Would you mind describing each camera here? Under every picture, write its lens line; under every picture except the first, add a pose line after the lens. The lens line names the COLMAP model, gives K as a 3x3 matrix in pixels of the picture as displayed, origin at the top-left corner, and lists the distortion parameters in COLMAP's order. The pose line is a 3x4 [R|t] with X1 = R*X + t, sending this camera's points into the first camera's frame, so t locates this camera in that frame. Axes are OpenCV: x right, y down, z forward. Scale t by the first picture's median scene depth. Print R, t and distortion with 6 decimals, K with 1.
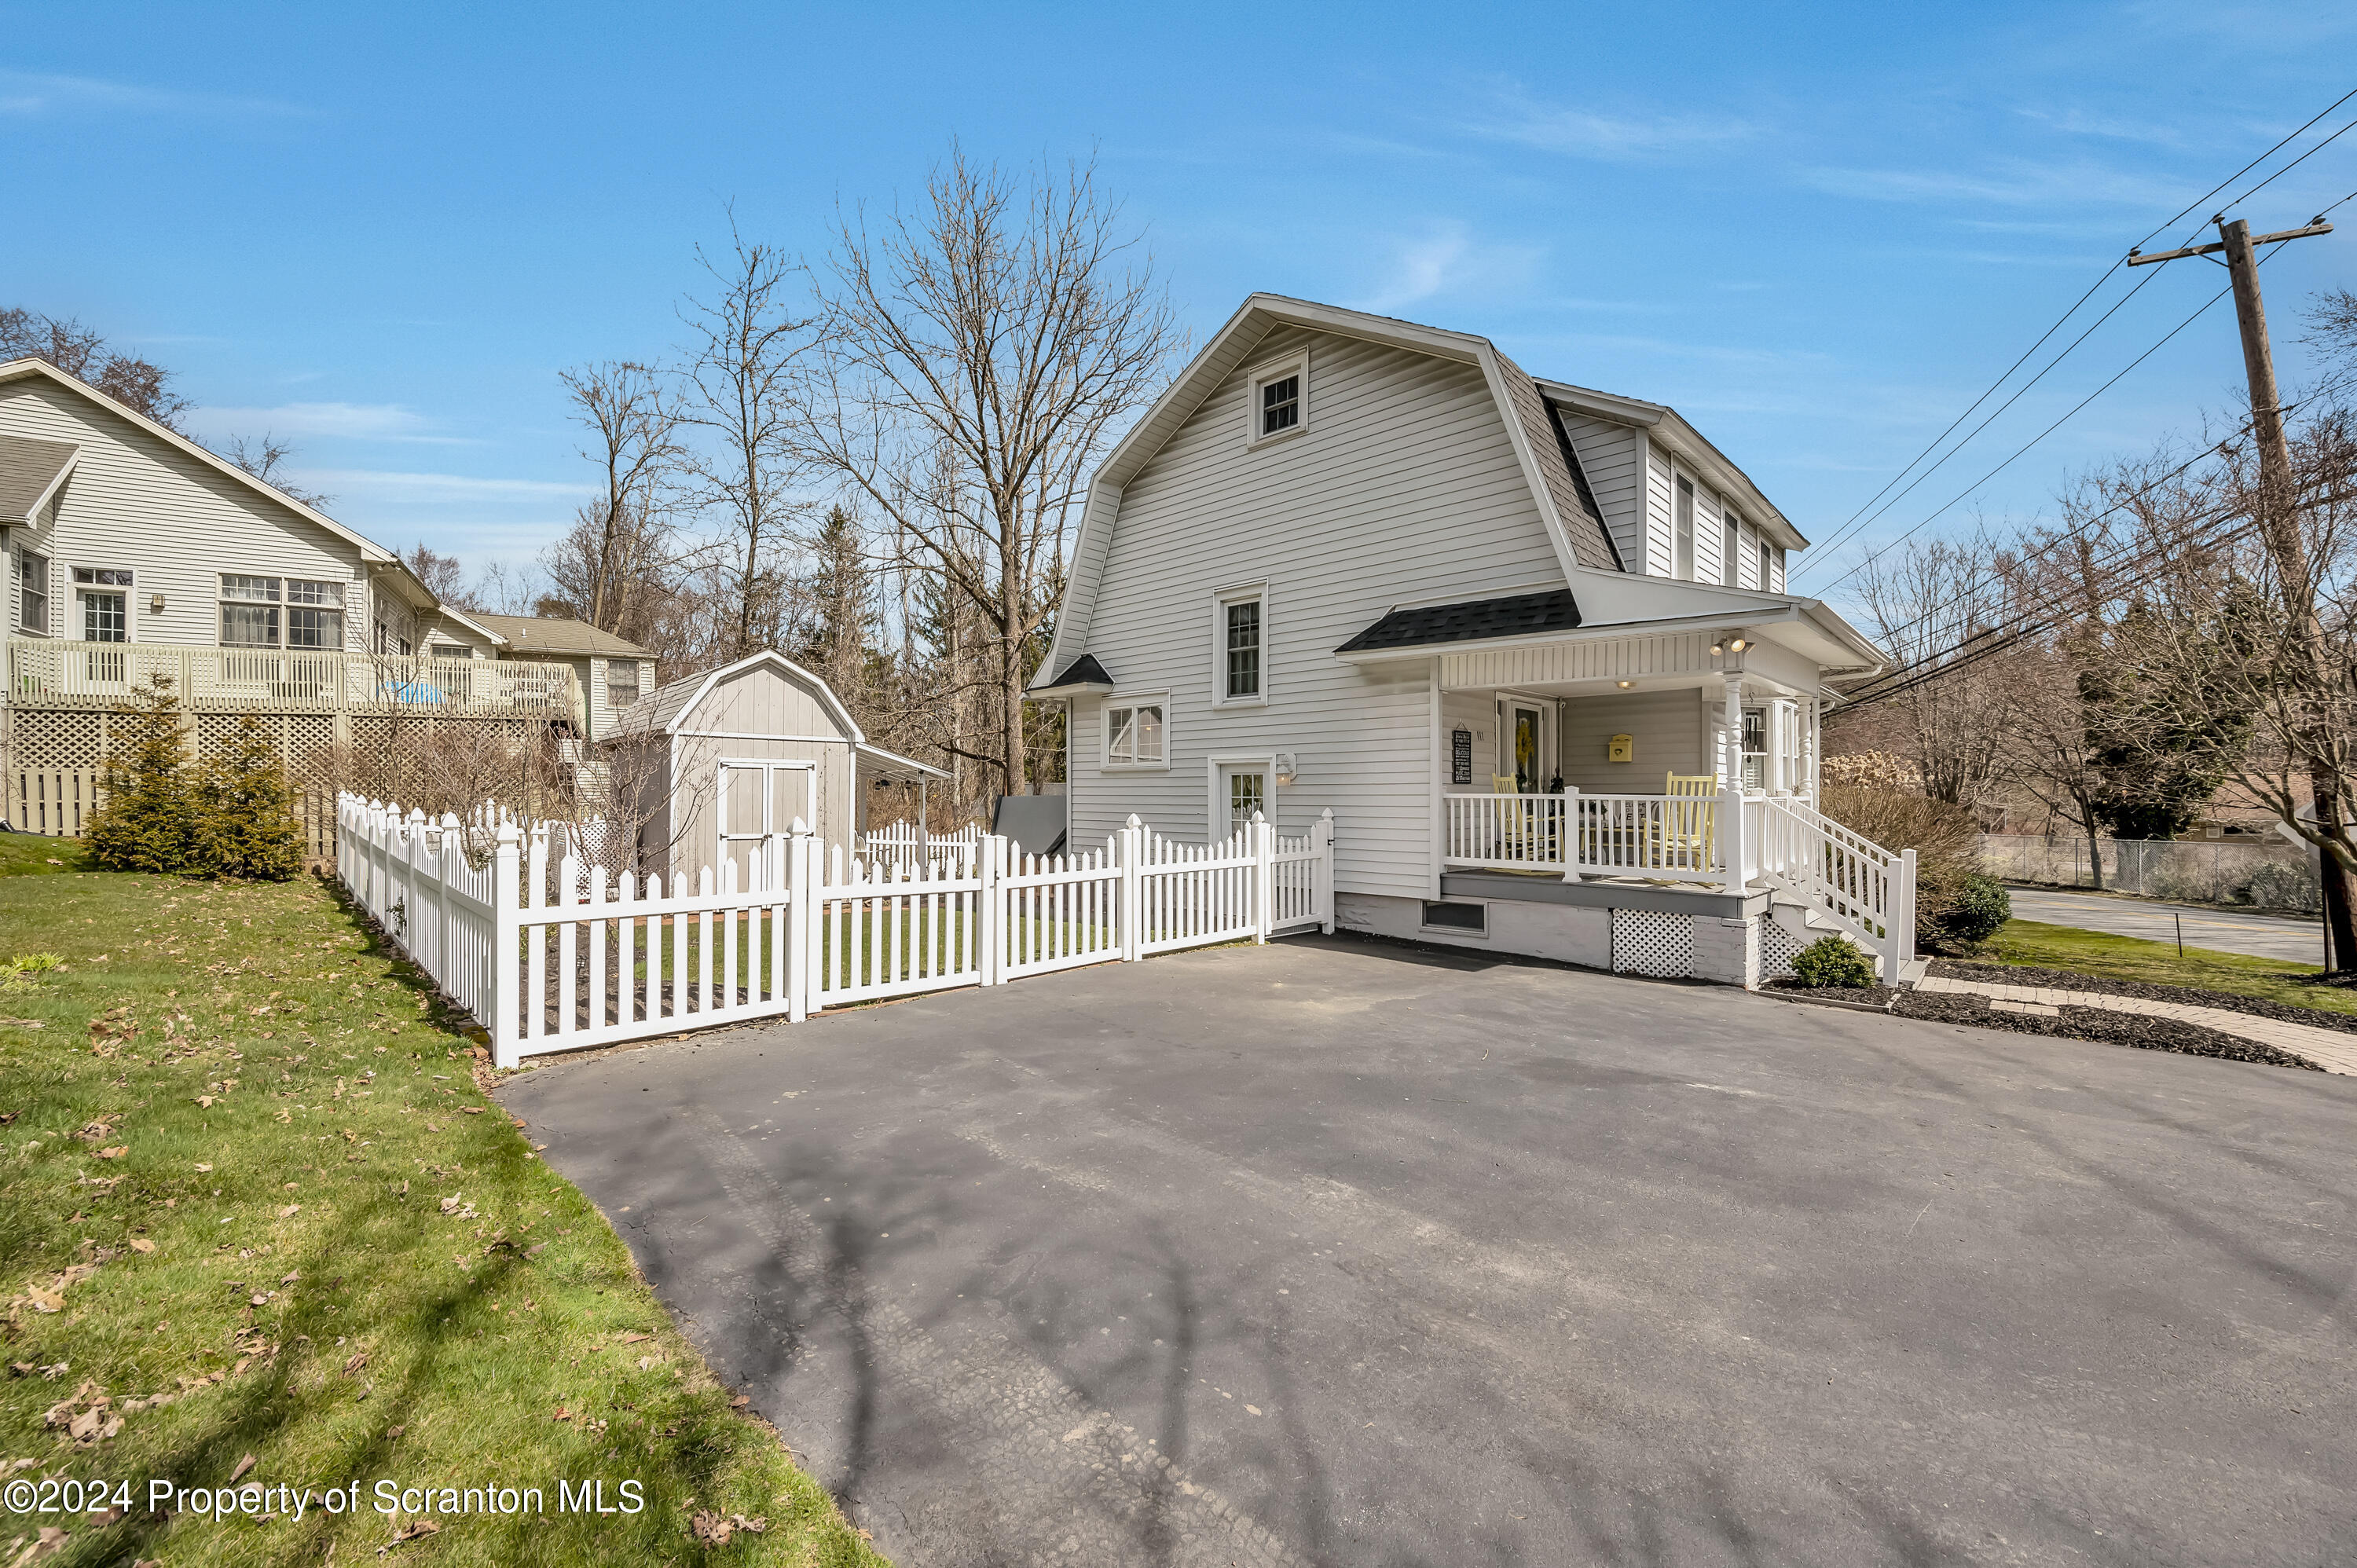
lens RADIAL K [[926.6, 0, 1181.9], [0, 926.6, 793.0], [0, 0, 1]] dist [-0.002388, 0.000957]
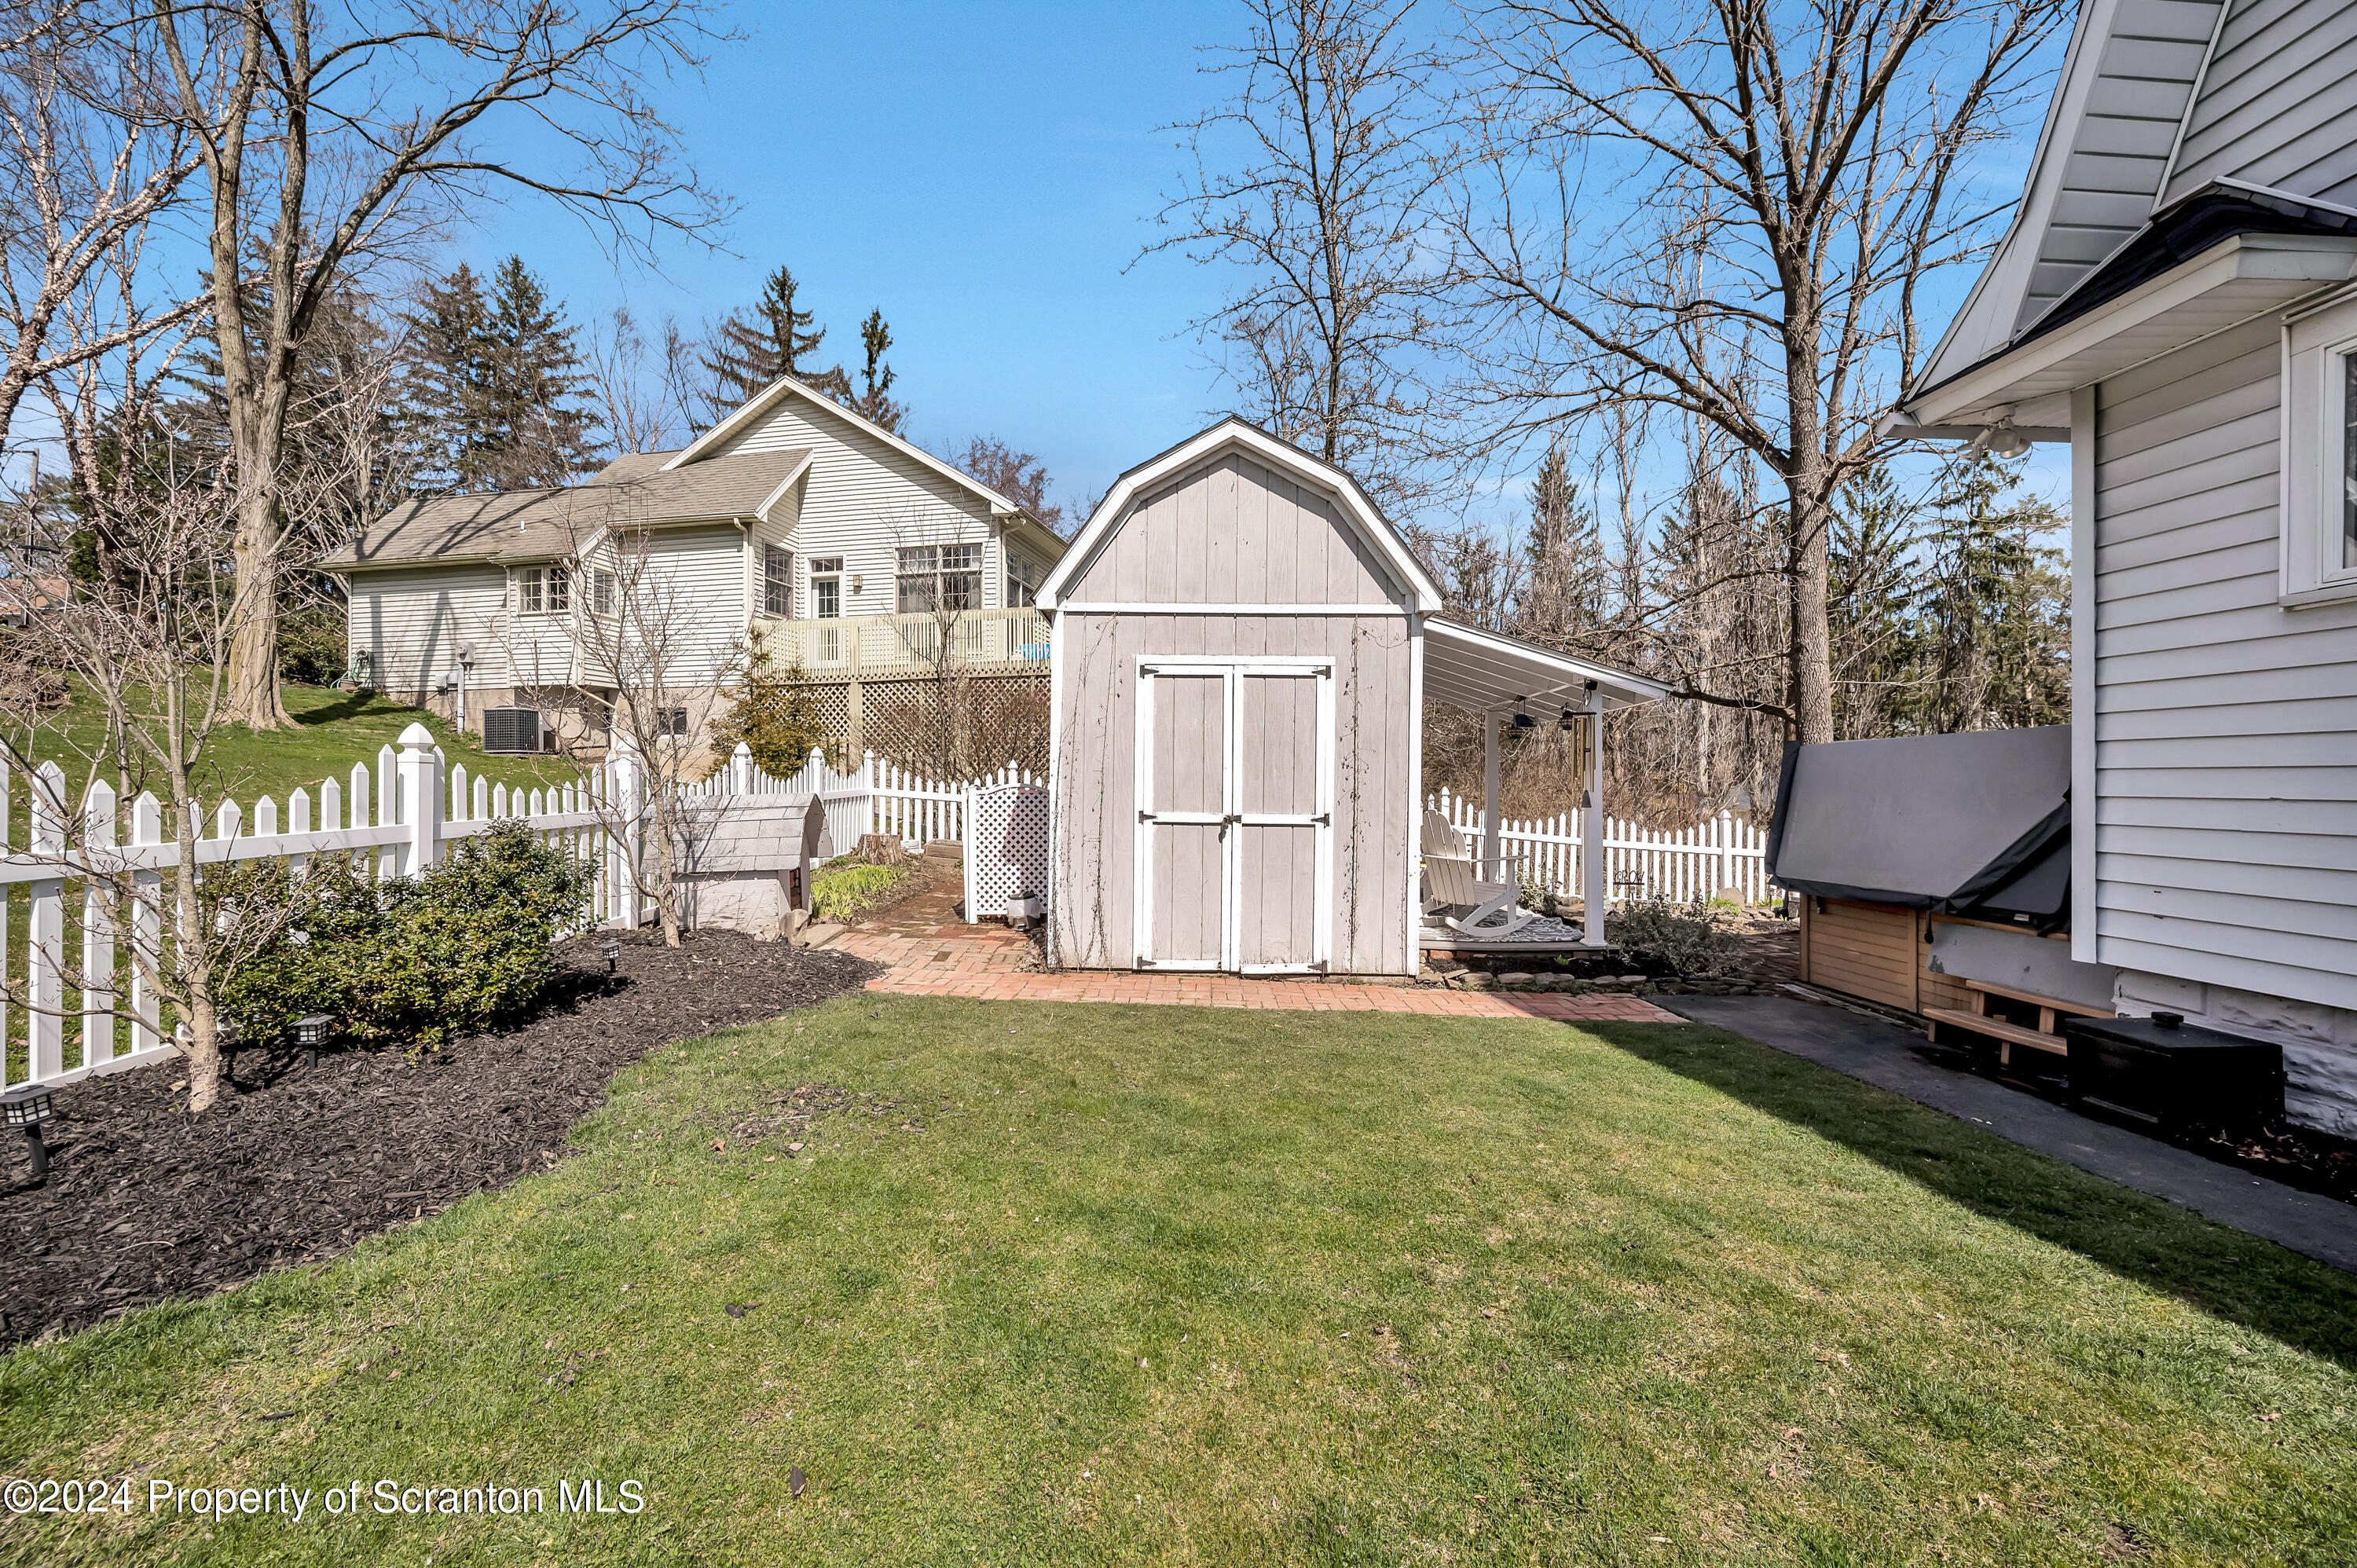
lens RADIAL K [[926.6, 0, 1177.3], [0, 926.6, 776.9], [0, 0, 1]] dist [-0.002388, 0.000957]
pose [[0.724080, -0.000293, -0.689716, -0.099691], [-0.005246, 0.999969, -0.005933, 0.019972], [0.689696, 0.007914, 0.724056, 0.453560]]
